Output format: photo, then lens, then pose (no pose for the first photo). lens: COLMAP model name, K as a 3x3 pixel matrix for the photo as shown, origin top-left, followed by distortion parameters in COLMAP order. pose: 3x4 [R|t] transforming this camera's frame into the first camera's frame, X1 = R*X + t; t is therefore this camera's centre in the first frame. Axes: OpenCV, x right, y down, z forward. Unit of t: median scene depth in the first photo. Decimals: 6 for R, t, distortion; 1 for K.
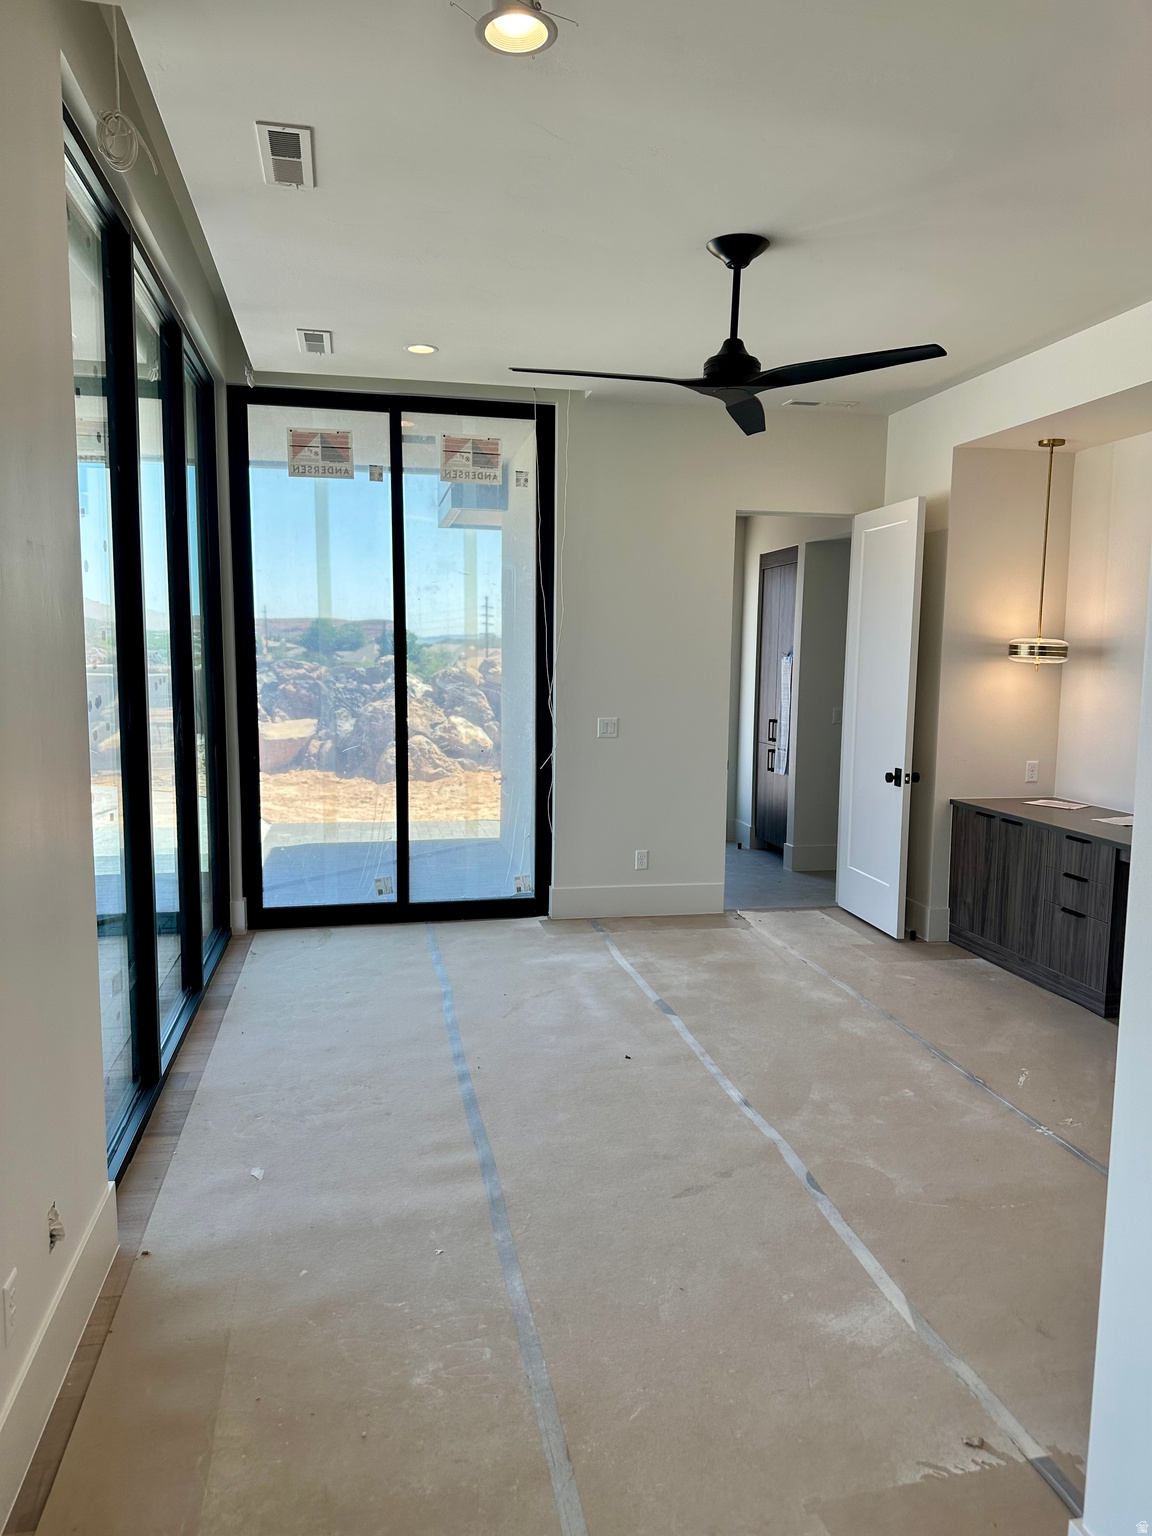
lens RADIAL K [[1070.2, 0, 576.0], [0, 1070.2, 768.0], [0, 0, 1]] dist [0.130214, -0.326262]
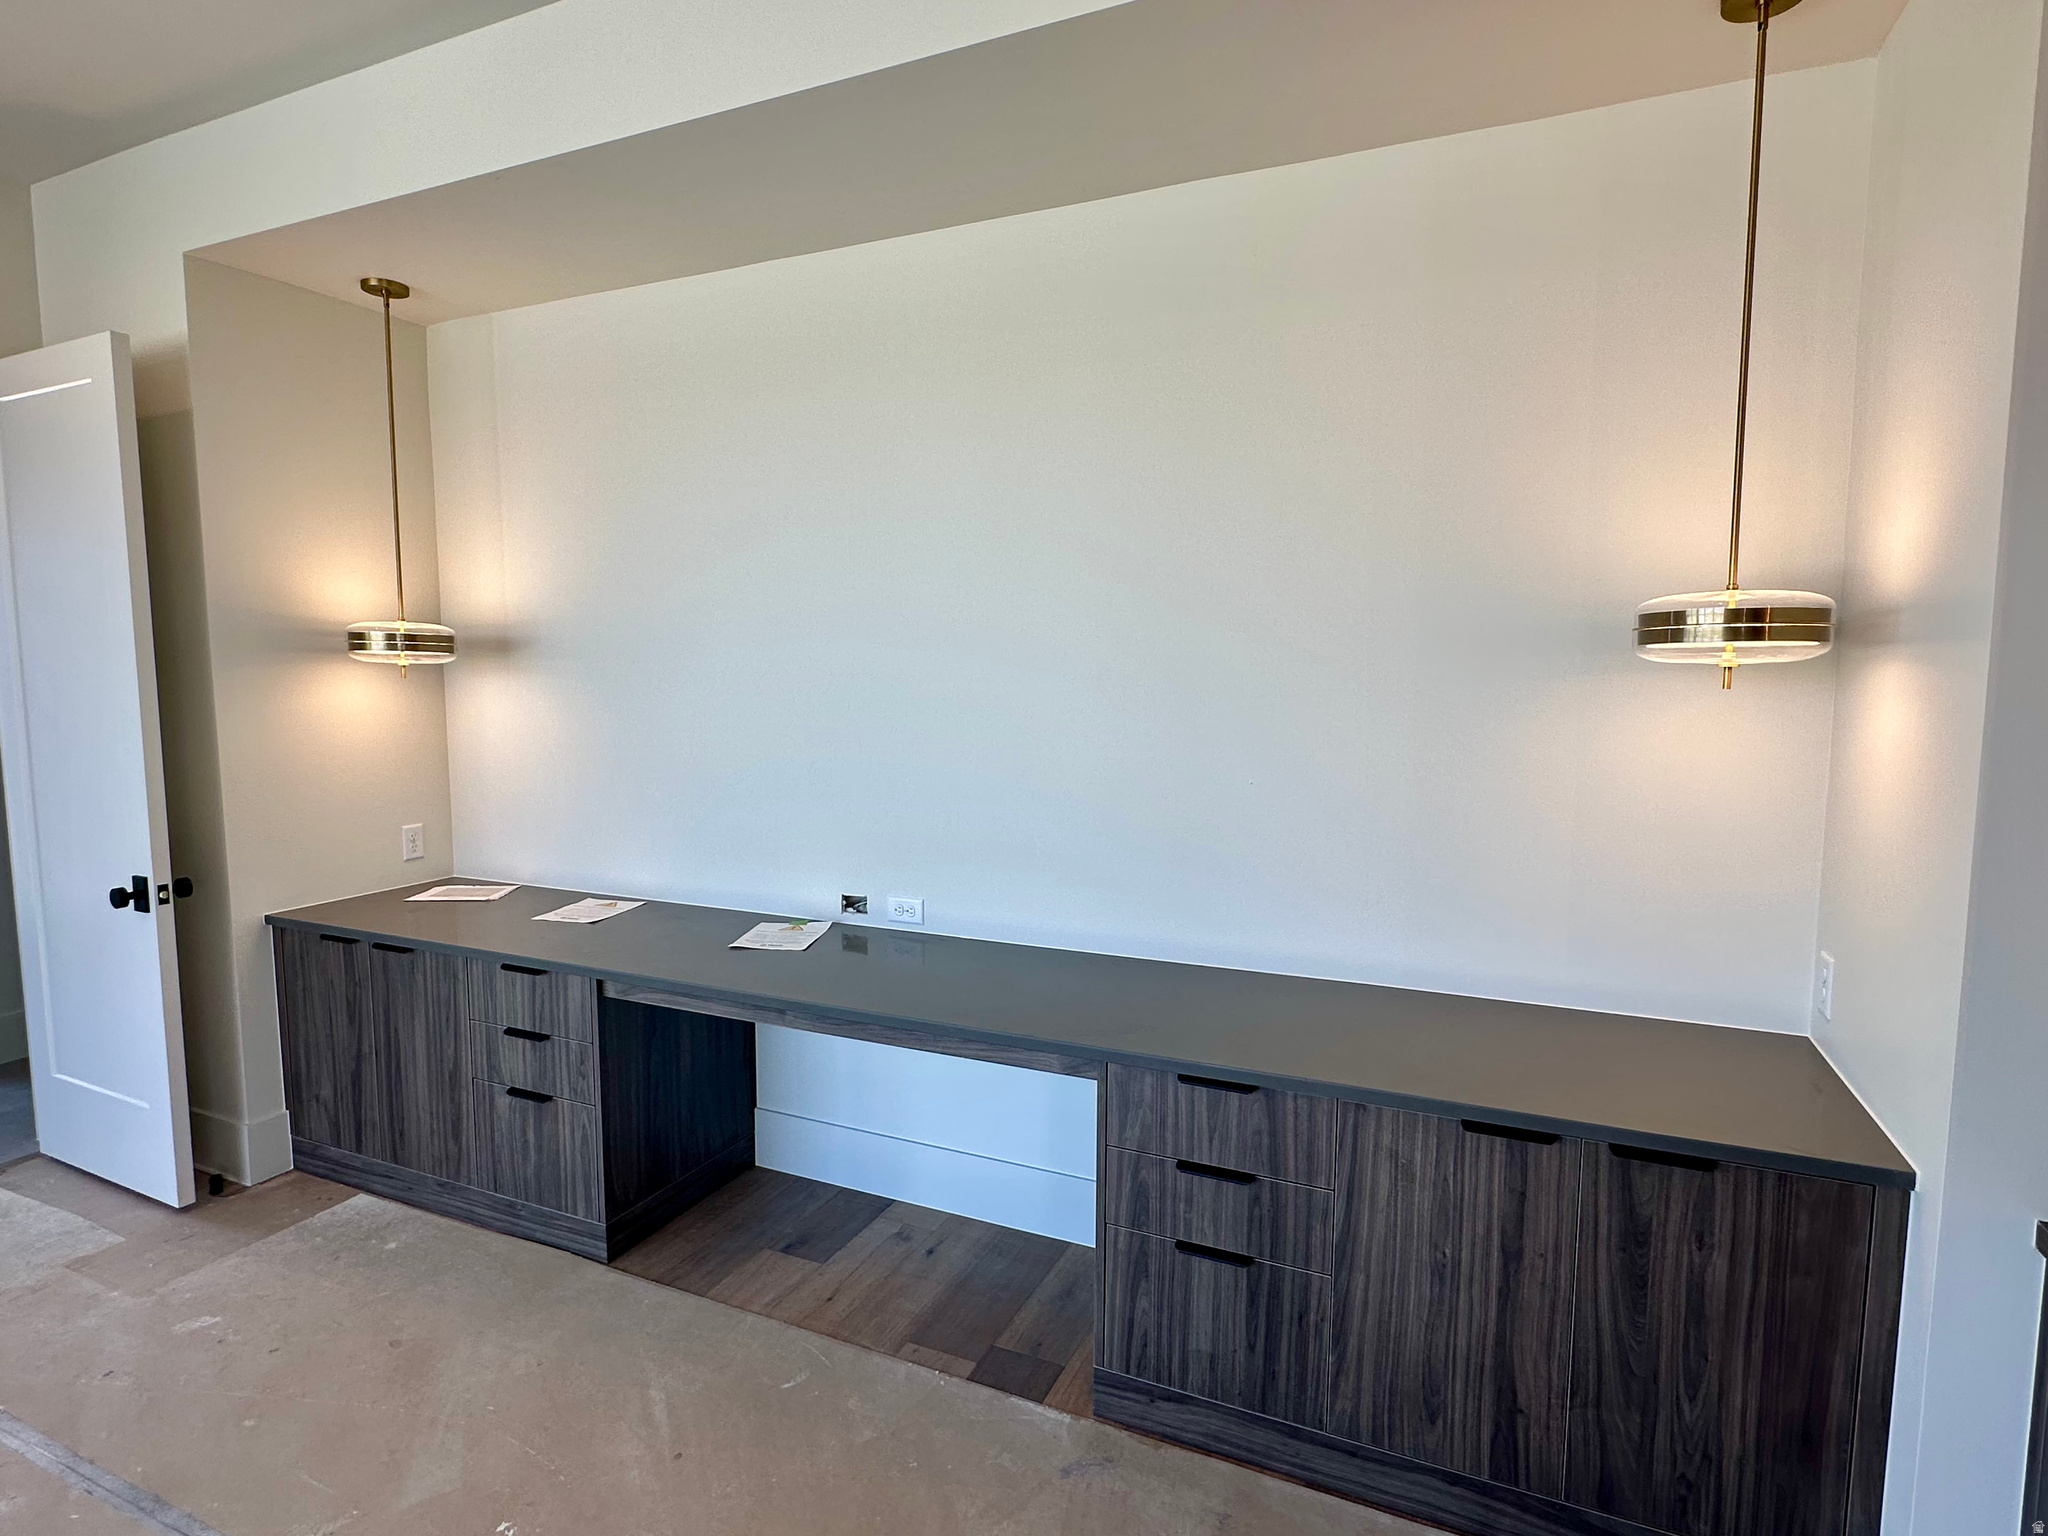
lens RADIAL K [[1079.1, 0, 1024.0], [0, 1079.1, 768.0], [0, 0, 1]] dist [0.002121, -0.000197]
pose [[0.588285, -0.092442, 0.803352, 0.149047], [0.096058, 0.994399, 0.044084, -0.034325], [-0.802928, 0.051234, 0.593870, 0.388298]]
